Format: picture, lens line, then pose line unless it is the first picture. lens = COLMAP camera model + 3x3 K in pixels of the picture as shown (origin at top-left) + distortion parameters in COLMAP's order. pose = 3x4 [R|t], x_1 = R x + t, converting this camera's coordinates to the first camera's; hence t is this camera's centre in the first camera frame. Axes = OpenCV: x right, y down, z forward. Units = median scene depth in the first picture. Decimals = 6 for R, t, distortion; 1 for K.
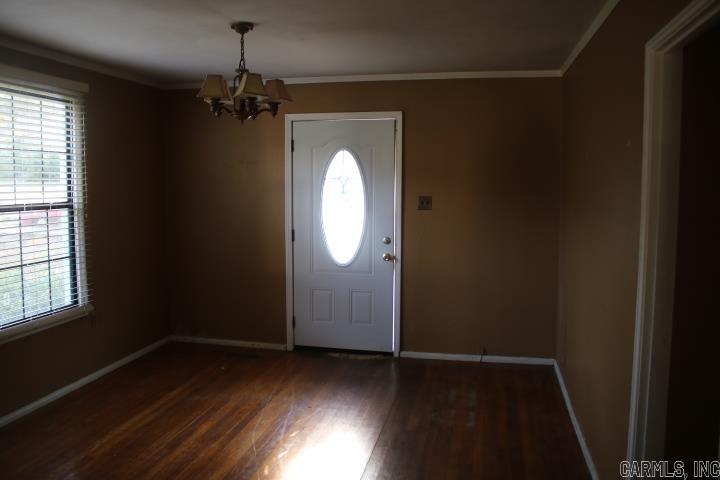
lens RADIAL K [[602.0, 0, 359.2], [0, 602.0, 236.9], [0, 0, 1]] dist [-0.148869, 0.117897]
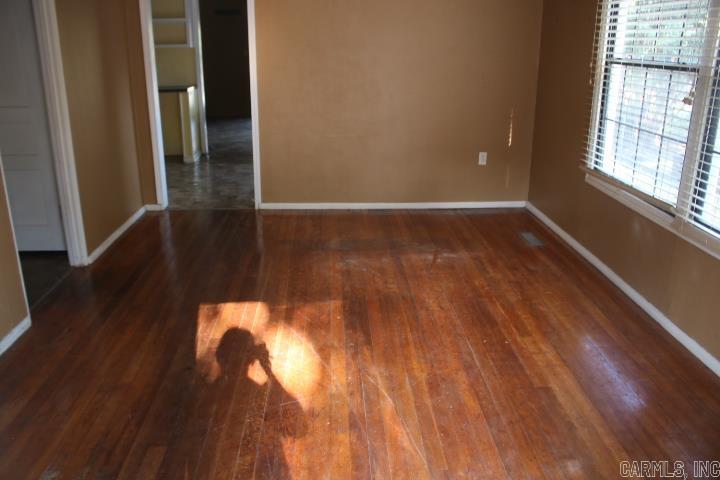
lens RADIAL K [[602.0, 0, 346.8], [0, 602.0, 245.9], [0, 0, 1]] dist [-0.148869, 0.117897]
pose [[-0.973987, 0.060685, -0.218326, 0.009207], [-0.033198, 0.914866, 0.402391, -0.112522], [0.224158, 0.399172, -0.889053, 1.611461]]
